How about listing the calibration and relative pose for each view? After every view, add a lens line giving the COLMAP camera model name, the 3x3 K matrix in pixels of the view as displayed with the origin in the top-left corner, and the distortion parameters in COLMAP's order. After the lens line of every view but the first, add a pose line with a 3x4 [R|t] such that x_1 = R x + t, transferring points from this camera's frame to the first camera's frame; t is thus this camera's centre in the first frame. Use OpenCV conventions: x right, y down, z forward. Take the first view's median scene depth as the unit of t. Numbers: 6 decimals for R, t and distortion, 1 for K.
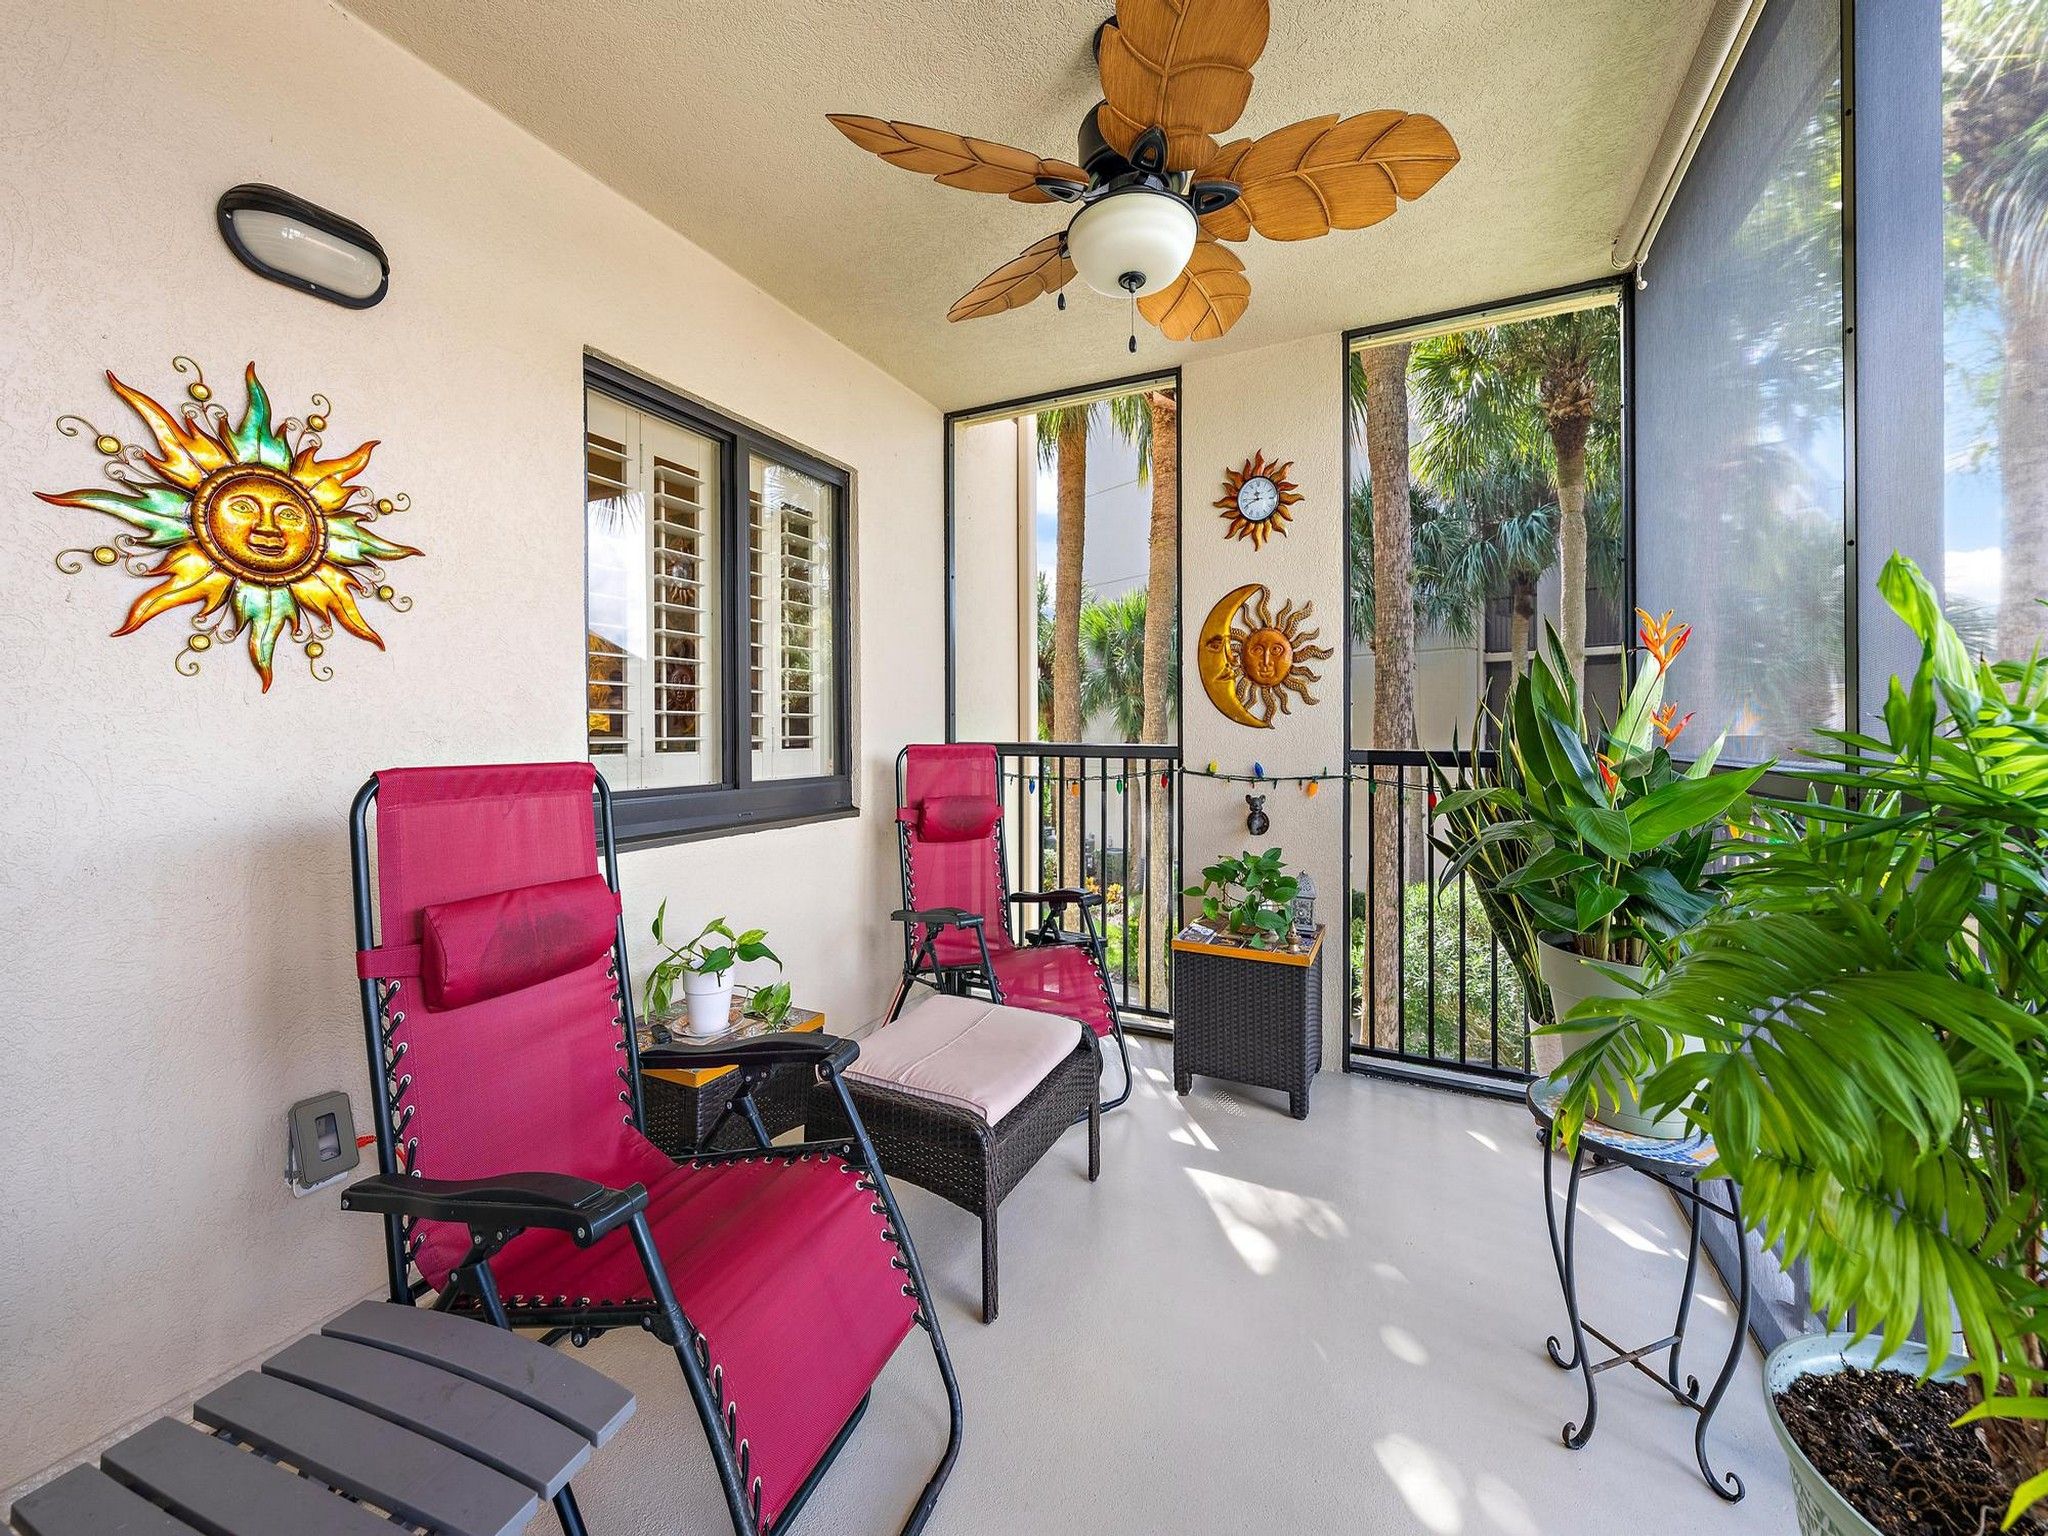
lens RADIAL K [[801.0, 0, 1032.5], [0, 801.0, 721.4], [0, 0, 1]] dist [-0.001419, -0.000173]
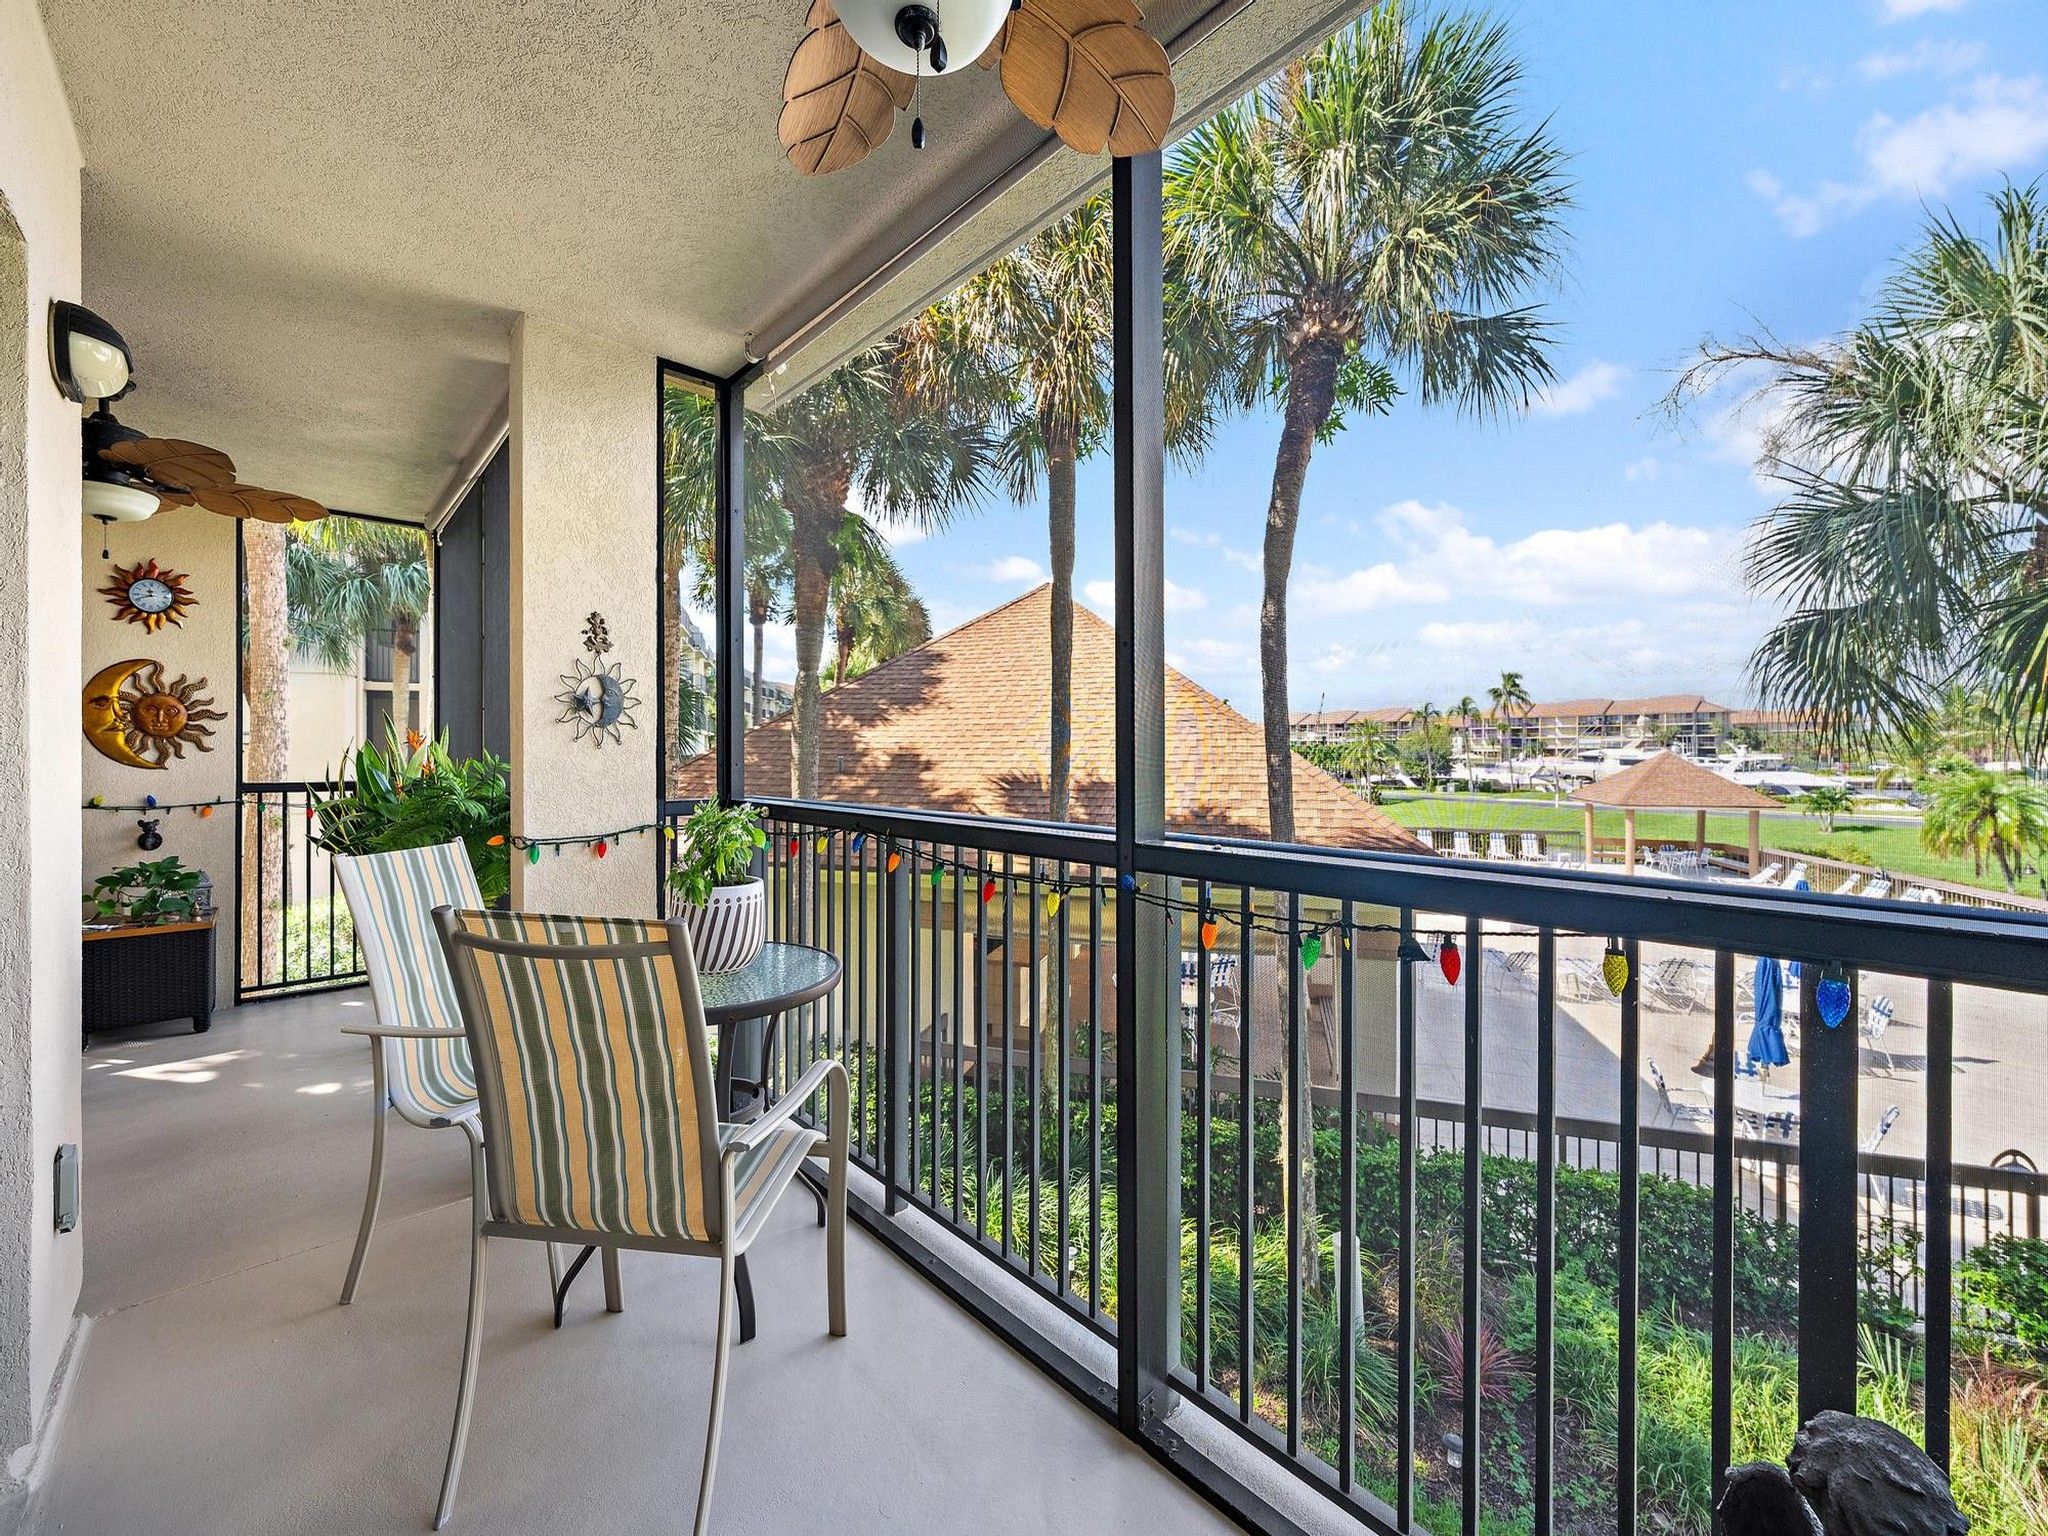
lens RADIAL K [[801.0, 0, 1036.1], [0, 801.0, 752.6], [0, 0, 1]] dist [-0.001419, -0.000173]
pose [[0.355961, -0.002402, 0.934498, -0.429164], [-0.008746, 0.999944, 0.005901, -0.039344], [-0.934460, -0.010273, 0.355921, -0.831164]]
